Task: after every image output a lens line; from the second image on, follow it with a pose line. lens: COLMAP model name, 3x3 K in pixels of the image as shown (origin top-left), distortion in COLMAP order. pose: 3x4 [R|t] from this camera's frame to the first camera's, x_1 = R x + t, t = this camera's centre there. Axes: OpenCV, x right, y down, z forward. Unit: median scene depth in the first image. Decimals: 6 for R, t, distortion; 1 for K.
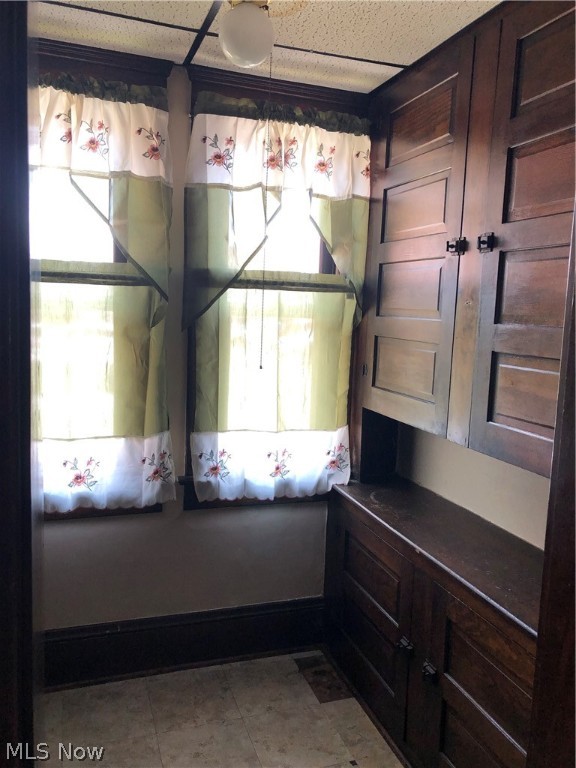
lens RADIAL K [[632.7, 0, 289.4], [0, 632.7, 385.4], [0, 0, 1]] dist [0.027077, -0.022003]
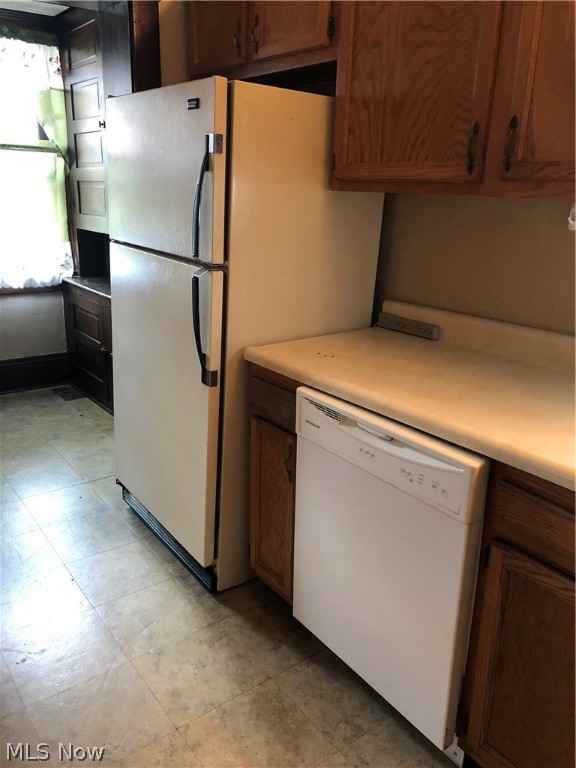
lens RADIAL K [[632.7, 0, 286.5], [0, 632.7, 380.2], [0, 0, 1]] dist [0.027077, -0.022003]
pose [[0.951075, -0.105293, 0.290464, 0.117148], [0.050319, 0.980373, 0.190625, 0.134873], [-0.304834, -0.166682, 0.937706, -0.752697]]
